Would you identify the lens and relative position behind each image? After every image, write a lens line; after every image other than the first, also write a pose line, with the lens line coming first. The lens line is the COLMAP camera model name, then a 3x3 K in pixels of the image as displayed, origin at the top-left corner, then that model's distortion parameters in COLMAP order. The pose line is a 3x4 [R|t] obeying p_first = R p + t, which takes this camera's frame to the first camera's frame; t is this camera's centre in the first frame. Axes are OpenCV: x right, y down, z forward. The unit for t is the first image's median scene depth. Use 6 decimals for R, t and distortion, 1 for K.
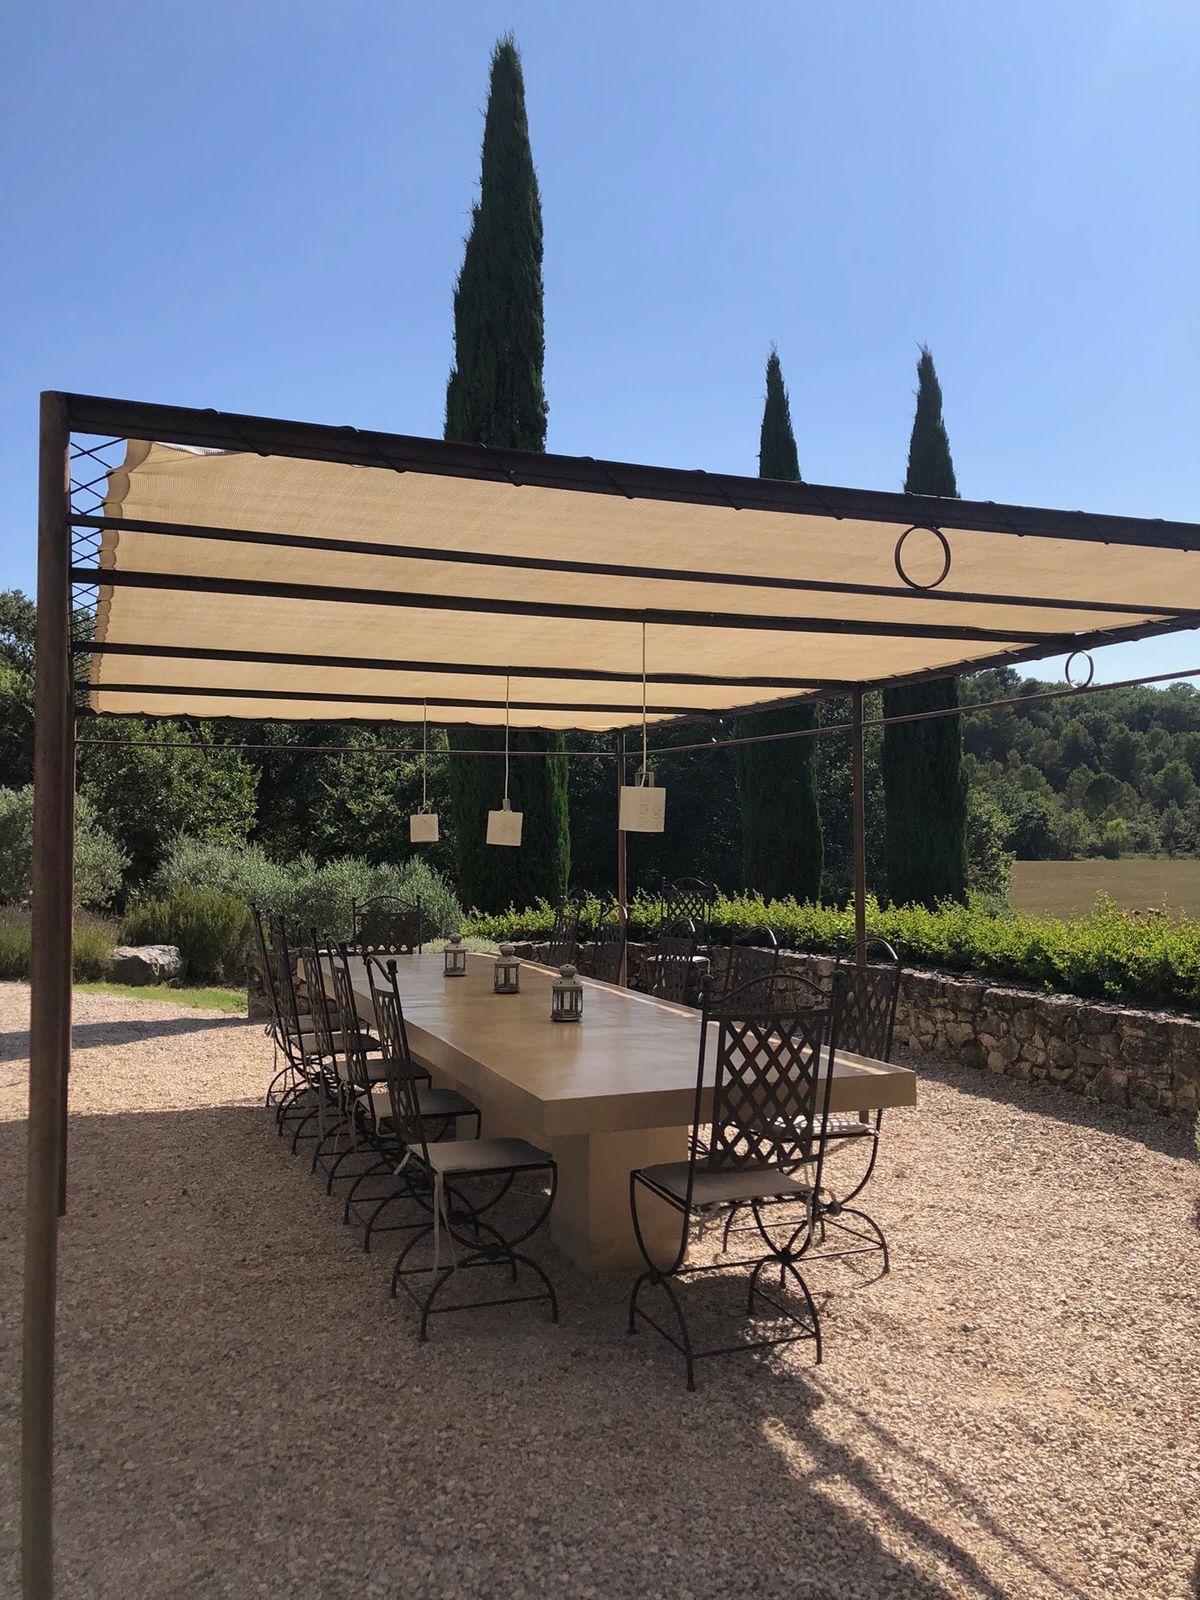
lens RADIAL K [[1303.7, 0, 595.4], [0, 1303.7, 769.7], [0, 0, 1]] dist [0.004474, 0.013196]
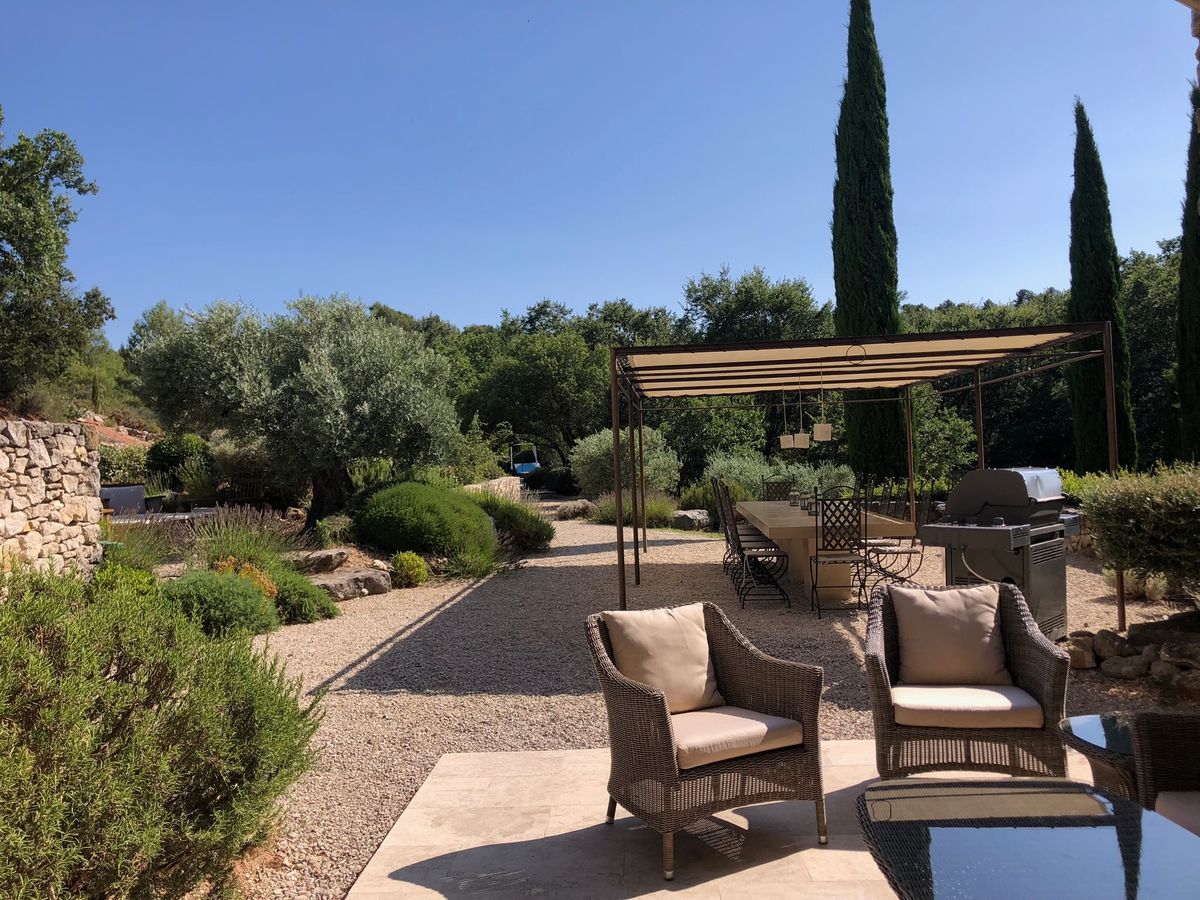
lens RADIAL K [[977.8, 0, 599.2], [0, 977.8, 449.8], [0, 0, 1]] dist [0.004474, 0.013196]
pose [[0.899171, -0.035553, -0.436151, 0.162134], [0.057544, 0.997646, 0.037308, -0.011562], [0.433798, -0.058644, 0.899100, -0.332952]]
